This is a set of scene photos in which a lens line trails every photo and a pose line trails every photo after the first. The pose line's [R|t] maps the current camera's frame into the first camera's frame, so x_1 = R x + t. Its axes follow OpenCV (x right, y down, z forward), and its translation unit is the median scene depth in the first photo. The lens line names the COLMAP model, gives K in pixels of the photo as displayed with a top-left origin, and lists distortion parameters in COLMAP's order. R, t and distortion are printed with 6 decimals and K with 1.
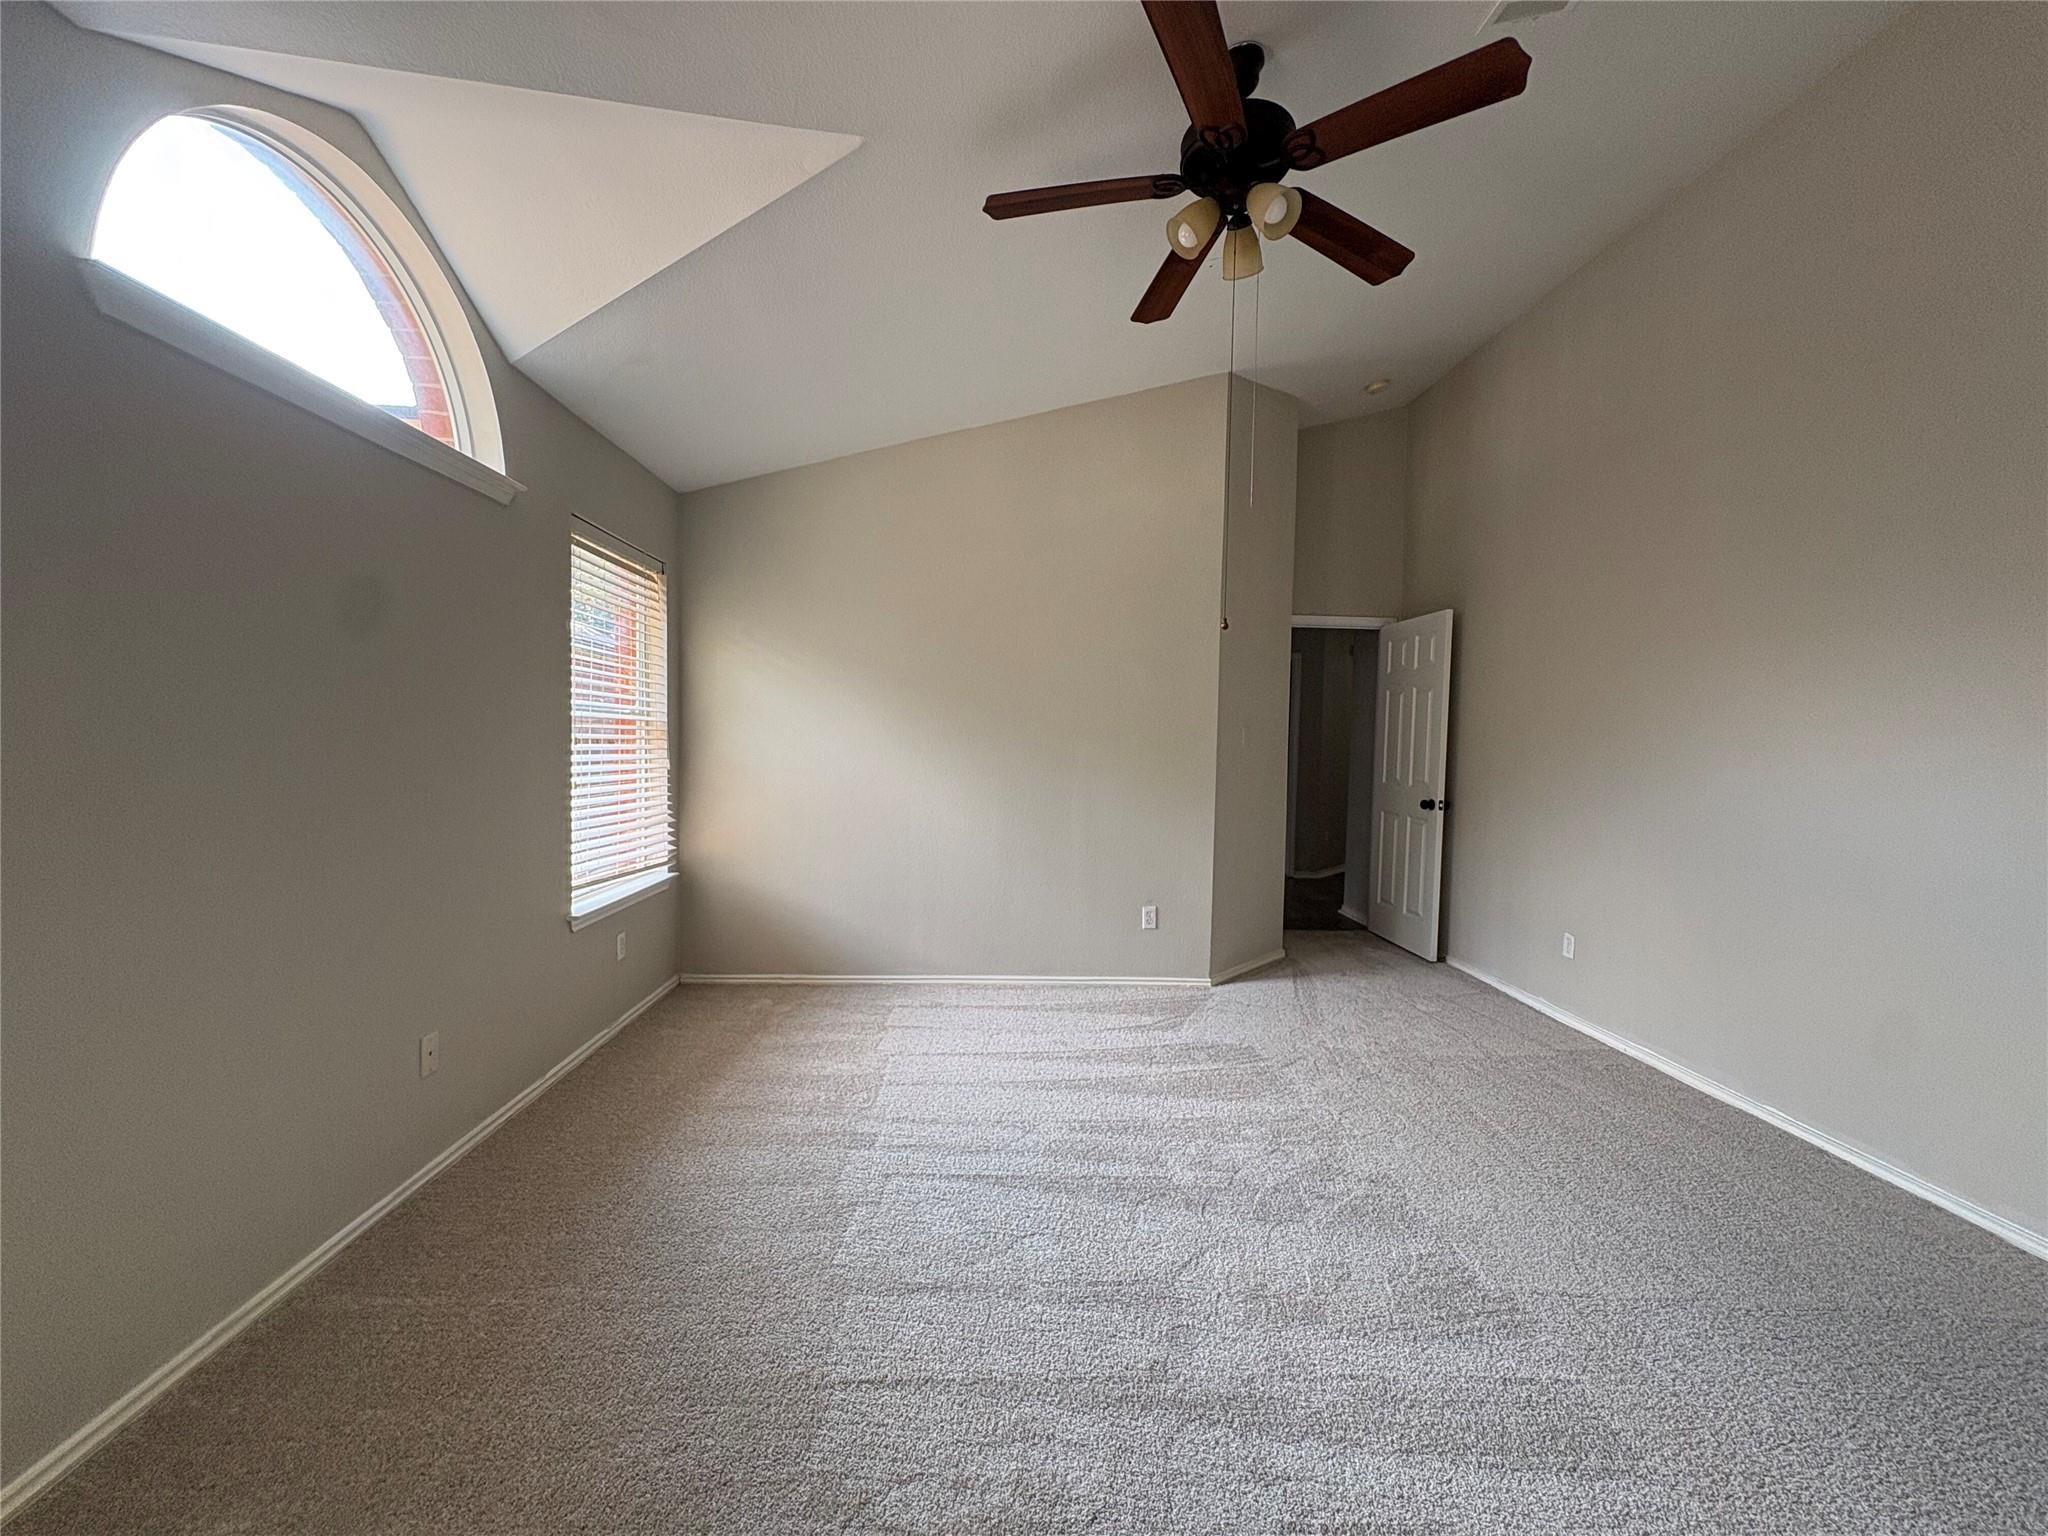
lens RADIAL K [[815.0, 0, 1023.1], [0, 815.0, 776.2], [0, 0, 1]] dist [0.001133, -0.001501]
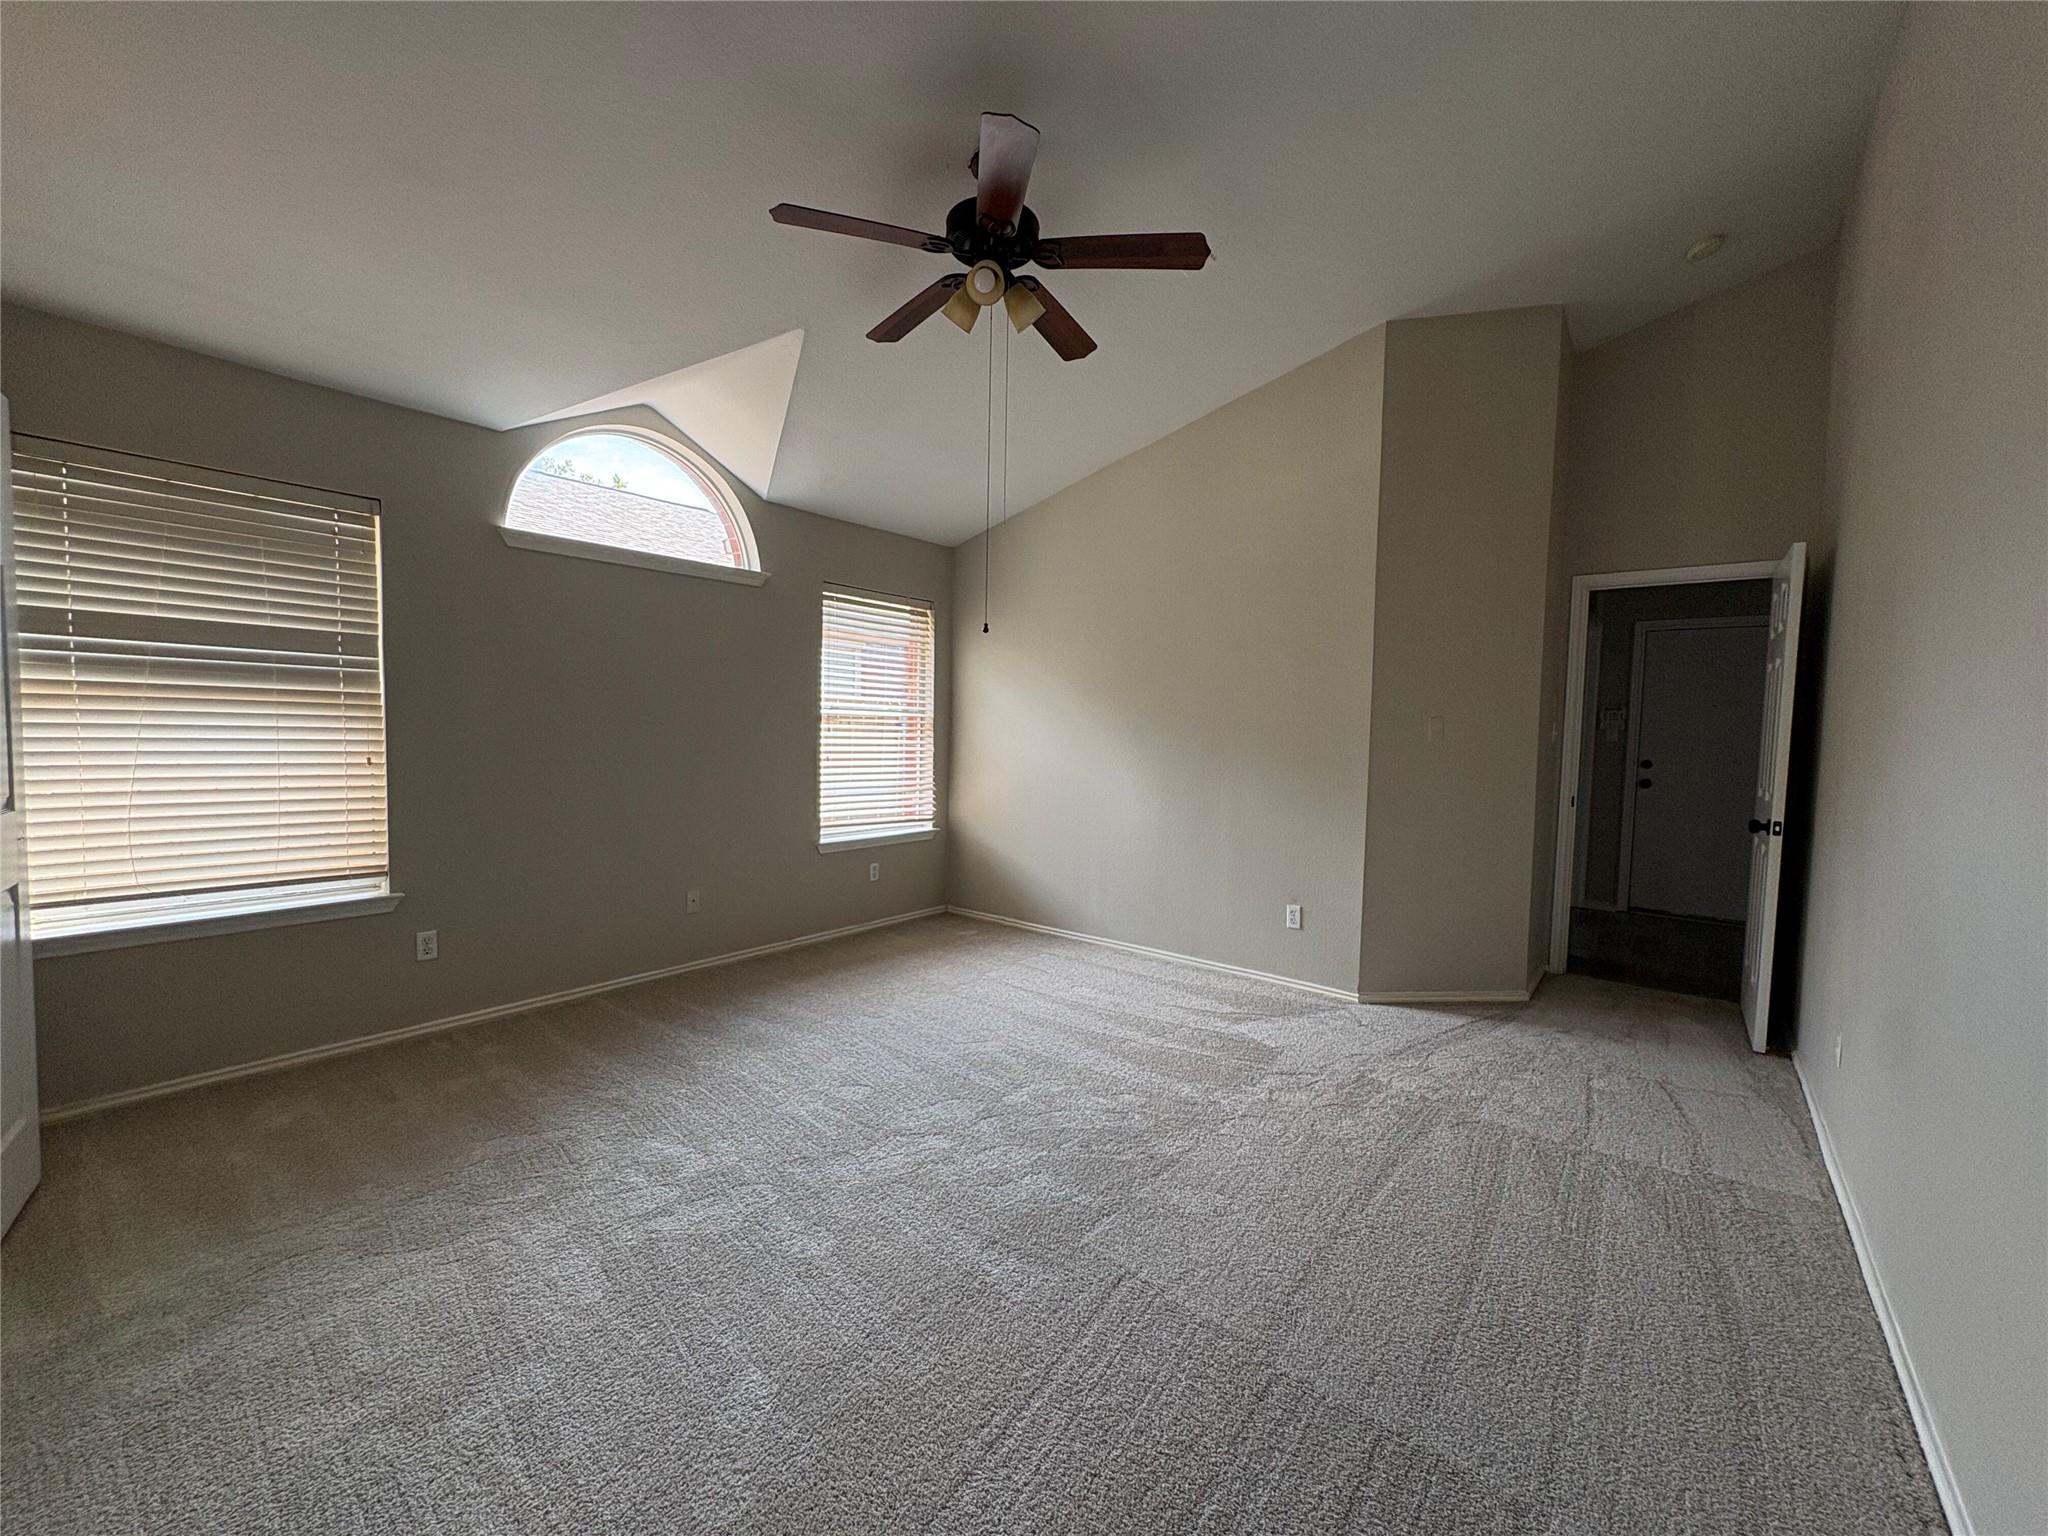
lens RADIAL K [[815.0, 0, 1017.9], [0, 815.0, 772.9], [0, 0, 1]] dist [0.001133, -0.001501]
pose [[0.750233, 0.035189, -0.660236, 0.580283], [-0.038001, 0.999227, 0.010076, 0.007646], [0.660080, 0.017531, 0.750991, 0.069040]]
